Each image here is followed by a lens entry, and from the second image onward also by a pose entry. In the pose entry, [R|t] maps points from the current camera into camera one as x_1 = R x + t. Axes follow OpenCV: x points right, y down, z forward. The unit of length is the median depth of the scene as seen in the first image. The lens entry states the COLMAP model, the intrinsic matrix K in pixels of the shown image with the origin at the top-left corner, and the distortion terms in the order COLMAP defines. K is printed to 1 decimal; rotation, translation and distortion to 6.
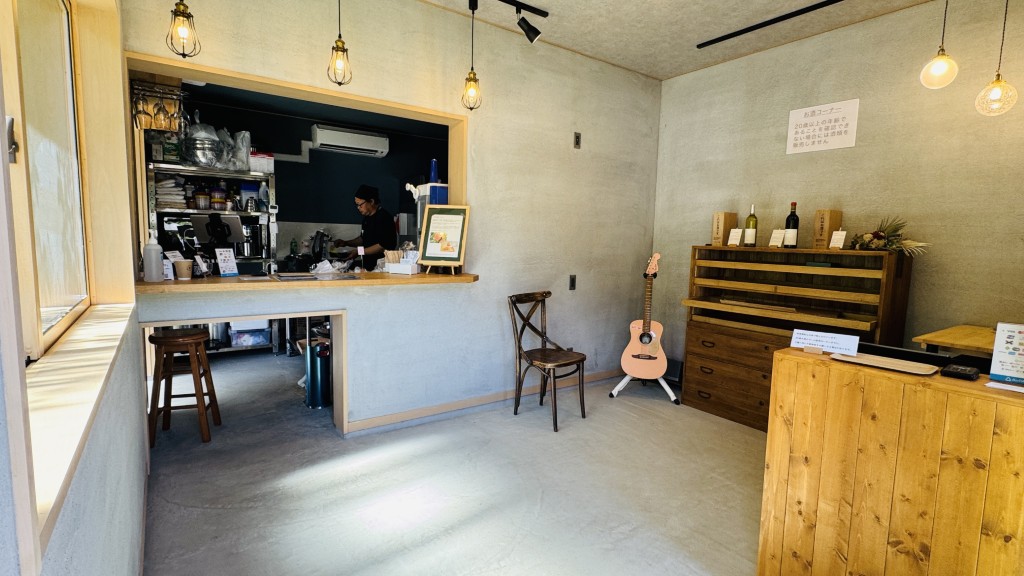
lens RADIAL K [[469.2, 0, 512.0], [0, 469.2, 288.0], [0, 0, 1]] dist [-0.003310, -0.000264]
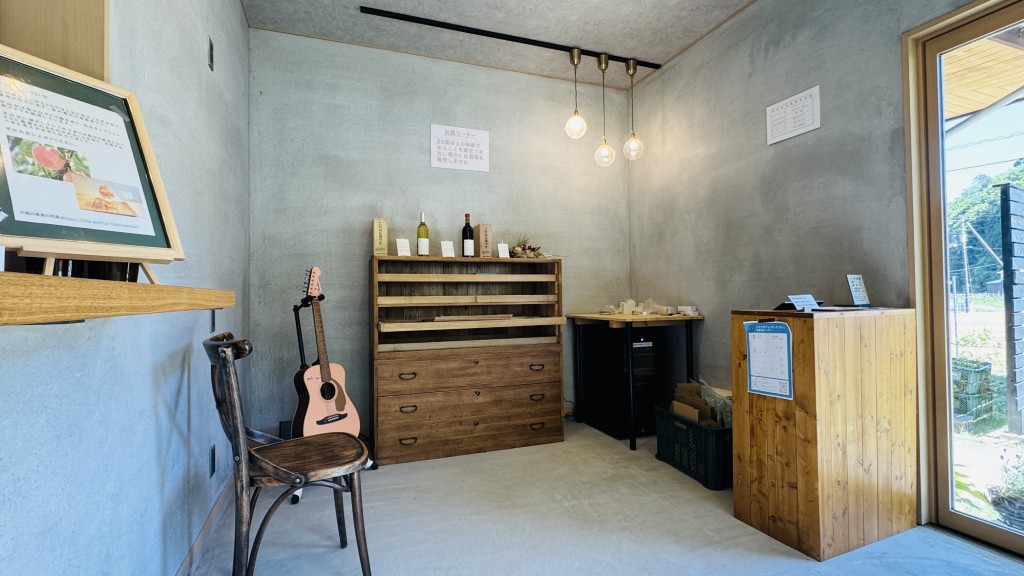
lens RADIAL K [[469.2, 0, 512.0], [0, 469.2, 288.0], [0, 0, 1]] dist [-0.003310, -0.000264]
pose [[0.273804, -0.015017, 0.961668, -0.325919], [0.117750, 0.992880, -0.018021, 0.004336], [-0.954550, 0.118170, 0.273622, 0.619435]]
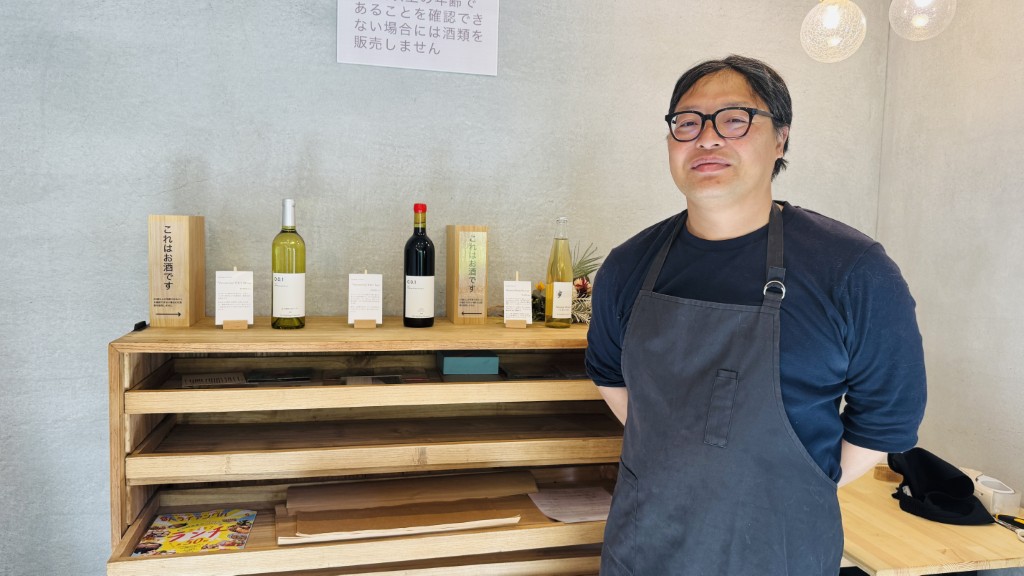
lens RADIAL K [[721.8, 0, 512.0], [0, 721.8, 288.0], [0, 0, 1]] dist [0.005494, -0.002253]
pose [[0.400573, -0.083057, 0.912493, 0.118718], [0.083687, 0.995037, 0.053833, -0.134573], [-0.912435, 0.054799, 0.405536, 0.680828]]
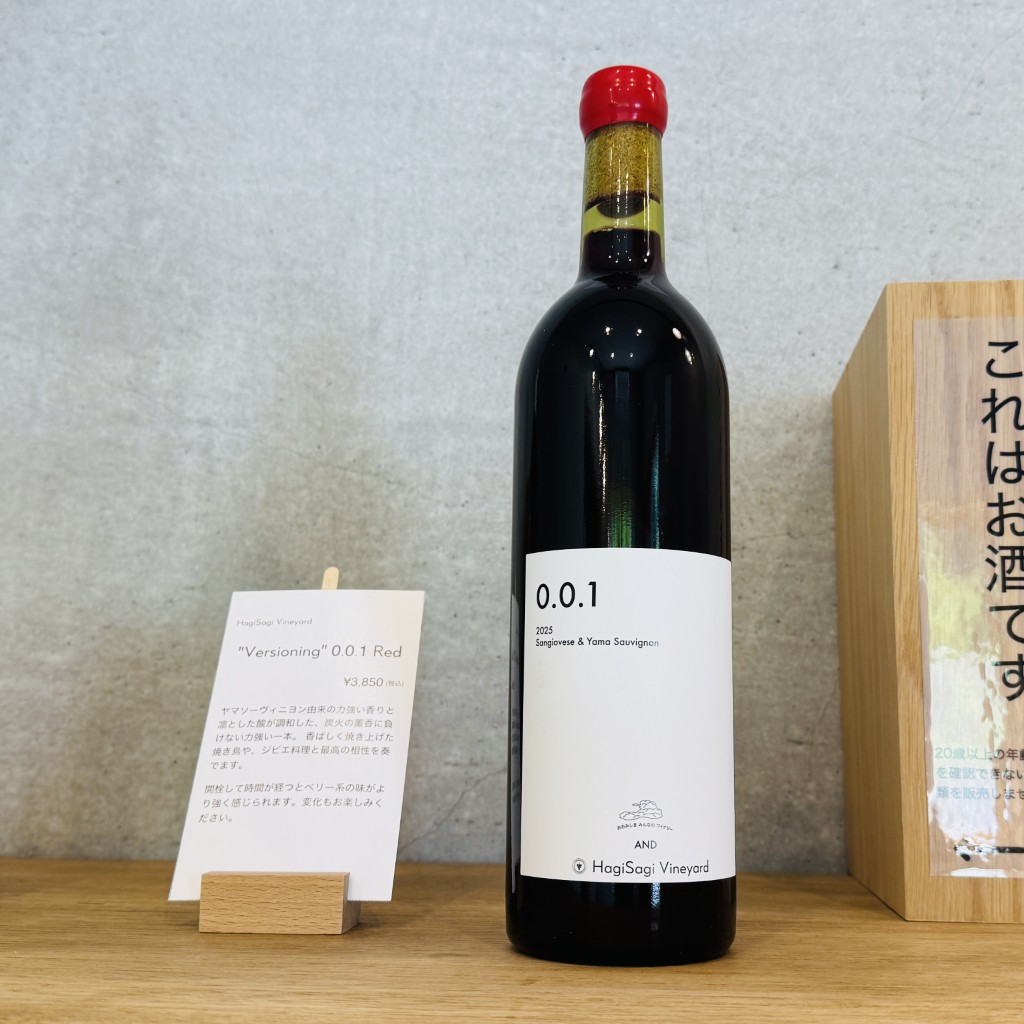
lens RADIAL K [[1286.3, 0, 512.0], [0, 1286.3, 512.0], [0, 0, 1]] dist [0.247865, -0.694217]
pose [[0.677169, 0.109535, 0.727629, 0.466147], [0.074722, 0.973510, -0.216089, -0.097934], [-0.732024, 0.200699, 0.651046, 0.875376]]
